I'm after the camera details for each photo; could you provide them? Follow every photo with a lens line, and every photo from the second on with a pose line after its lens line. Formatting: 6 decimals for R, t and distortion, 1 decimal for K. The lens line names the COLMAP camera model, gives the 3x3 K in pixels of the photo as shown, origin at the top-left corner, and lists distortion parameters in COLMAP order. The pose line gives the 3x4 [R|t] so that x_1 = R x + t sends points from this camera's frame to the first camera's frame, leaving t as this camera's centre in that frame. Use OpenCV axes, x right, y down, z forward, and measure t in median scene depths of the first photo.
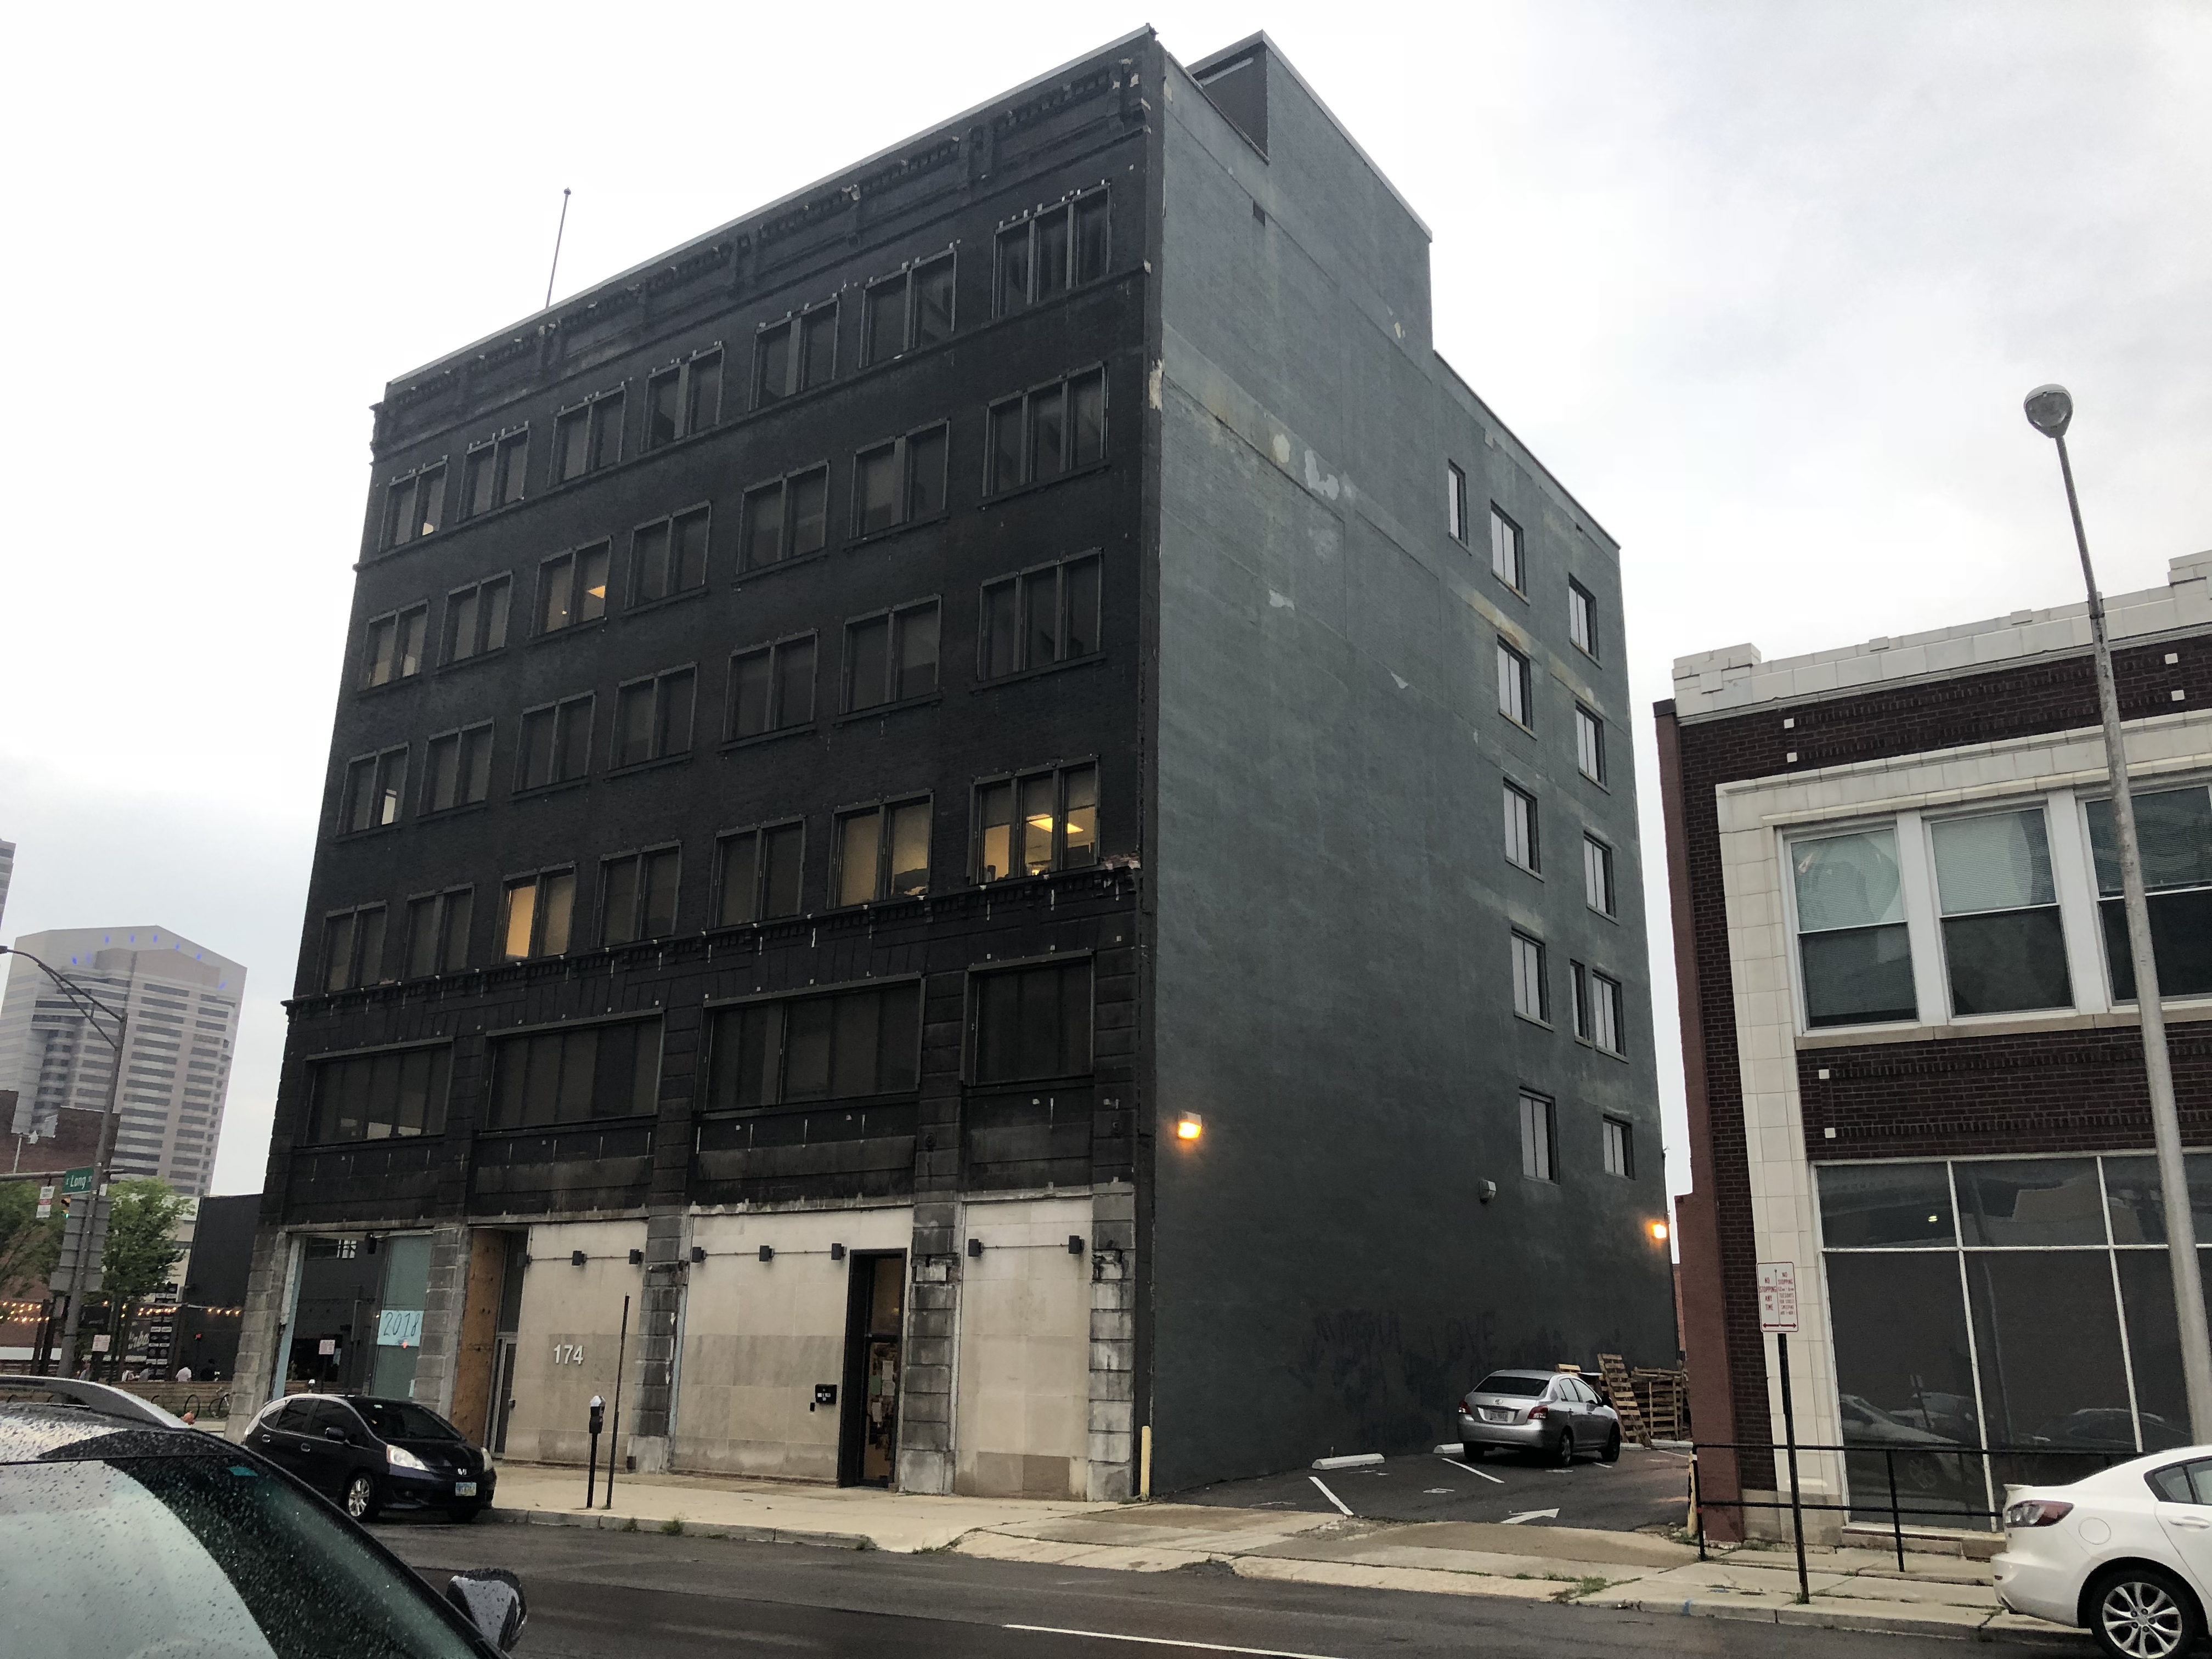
lens RADIAL K [[1855.2, 0, 1106.0], [0, 1855.2, 829.5], [0, 0, 1]] dist [0.087226, -0.167540]
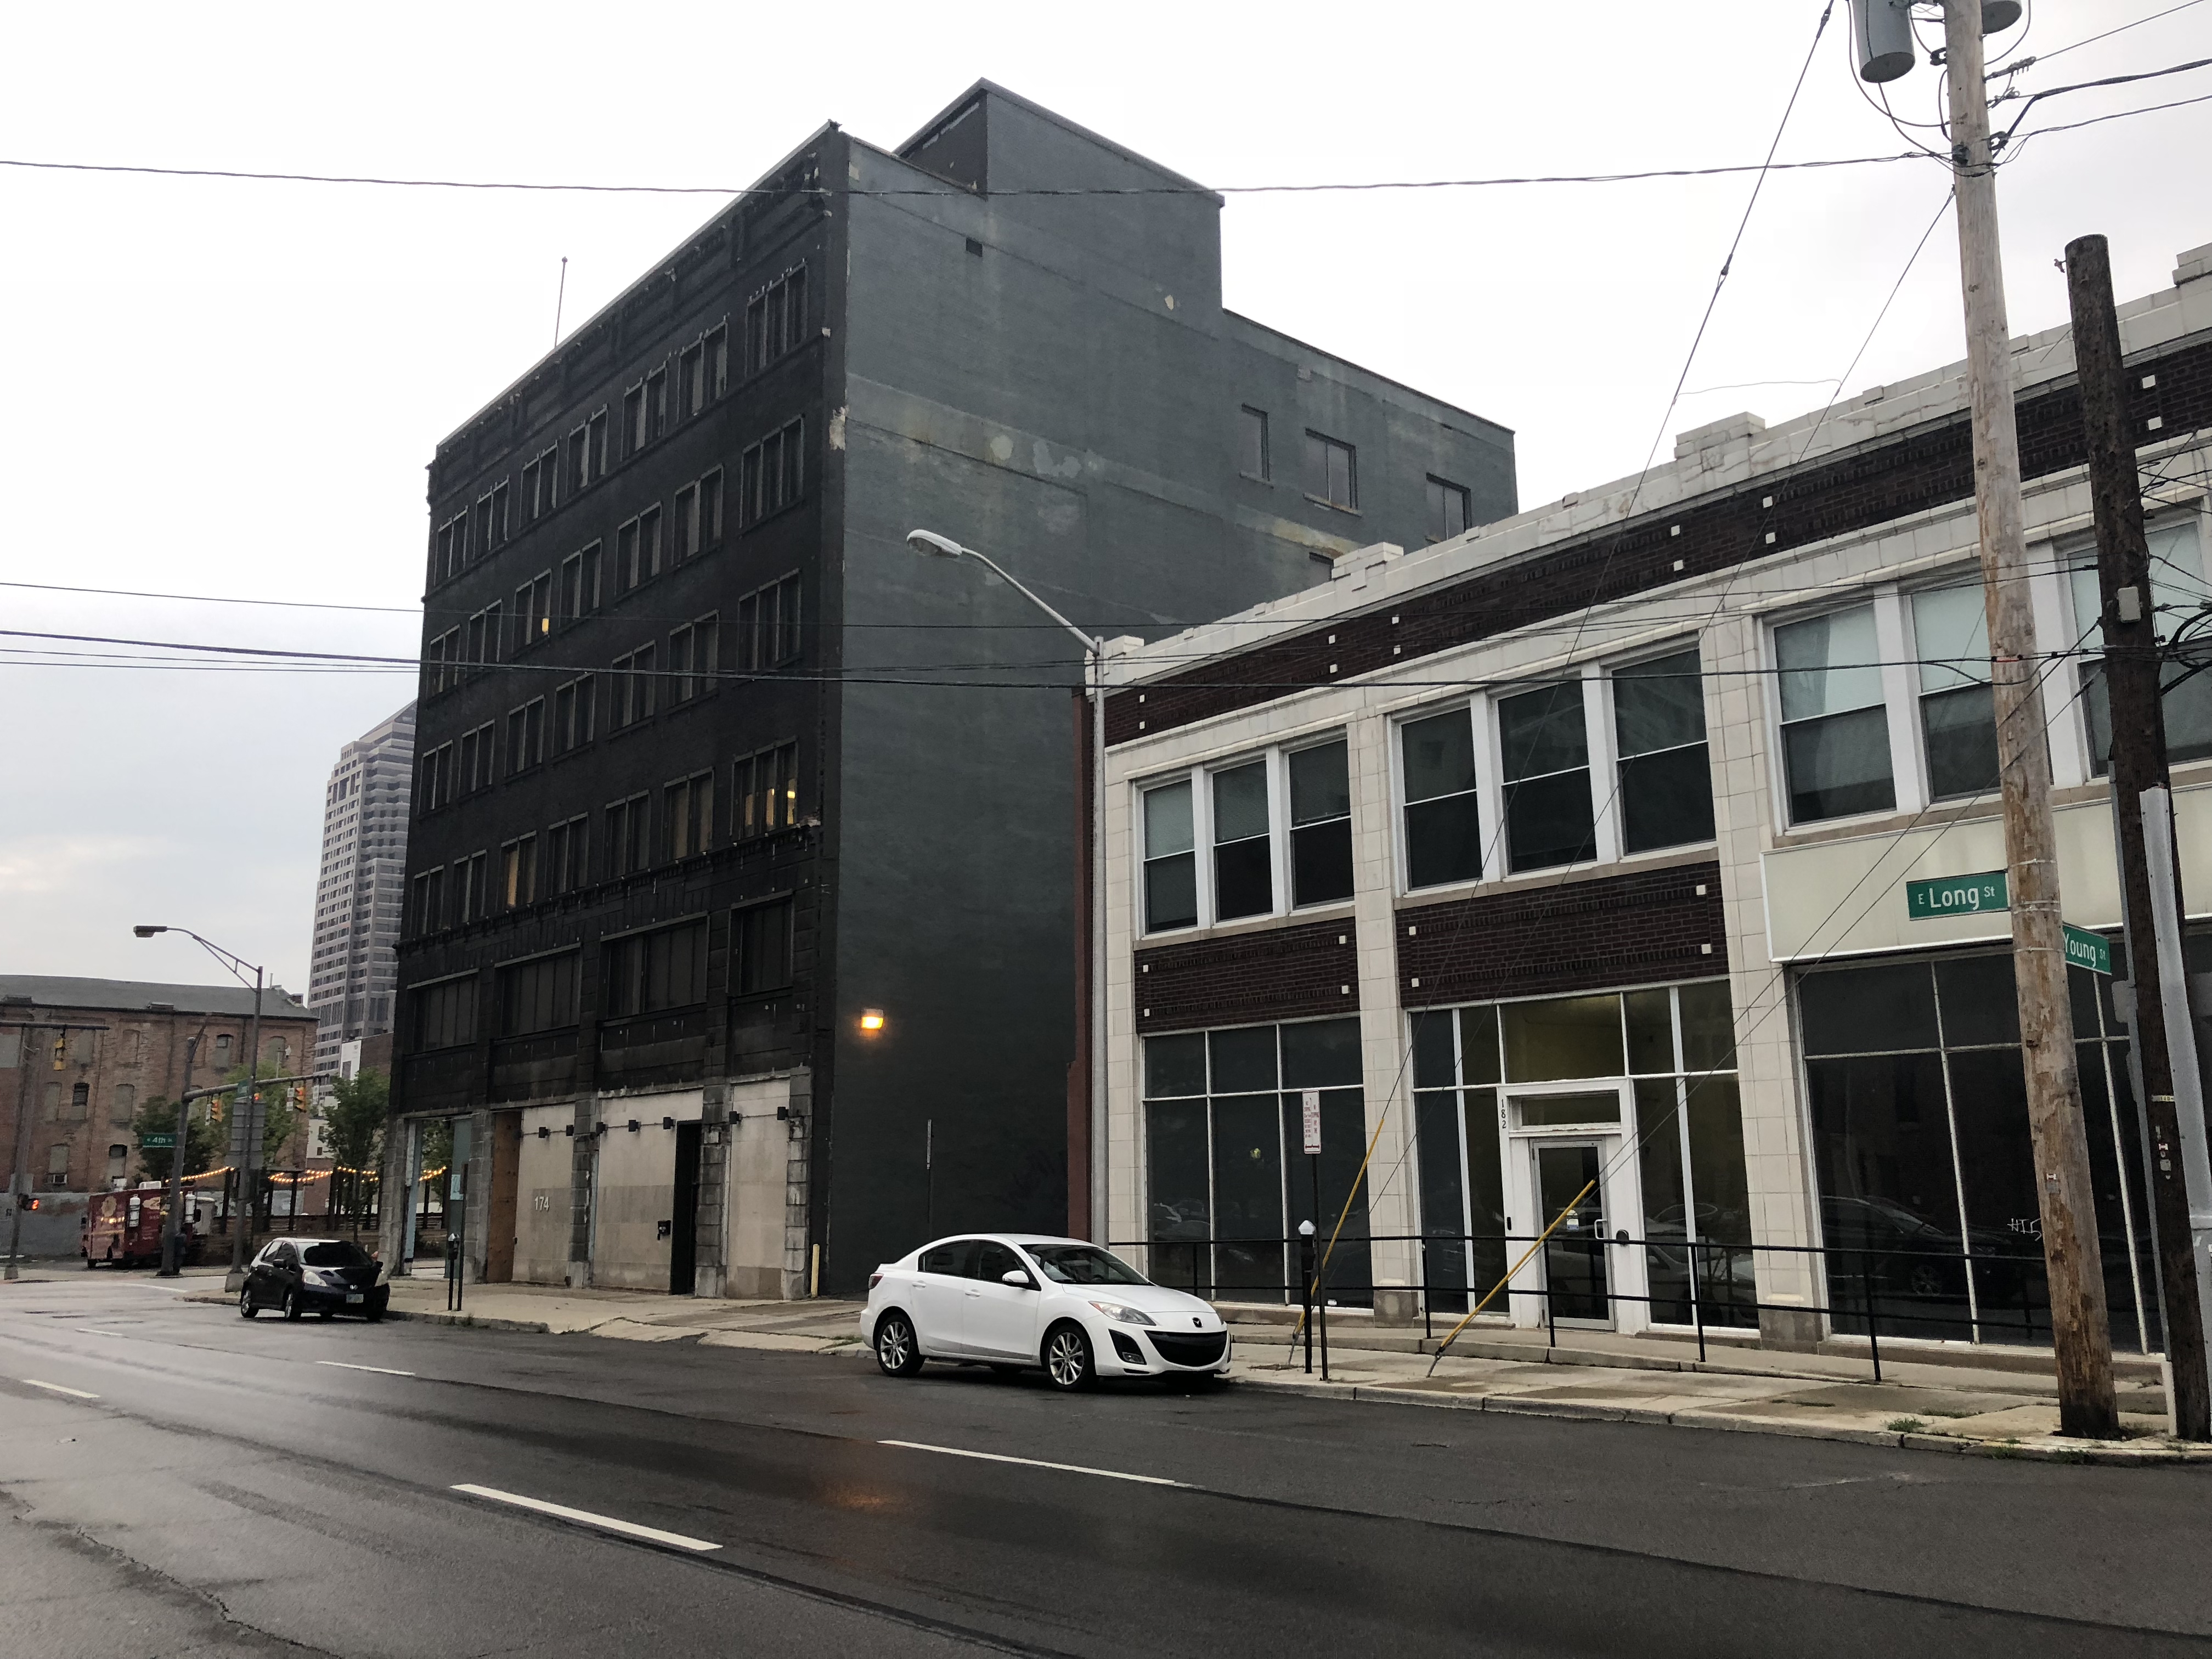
lens RADIAL K [[1855.2, 0, 1106.0], [0, 1855.2, 829.5], [0, 0, 1]] dist [0.087226, -0.167540]
pose [[0.968109, -0.079292, -0.237650, 0.495398], [0.099638, 0.992205, 0.074843, -0.050568], [0.229863, -0.096135, 0.968463, -0.199442]]
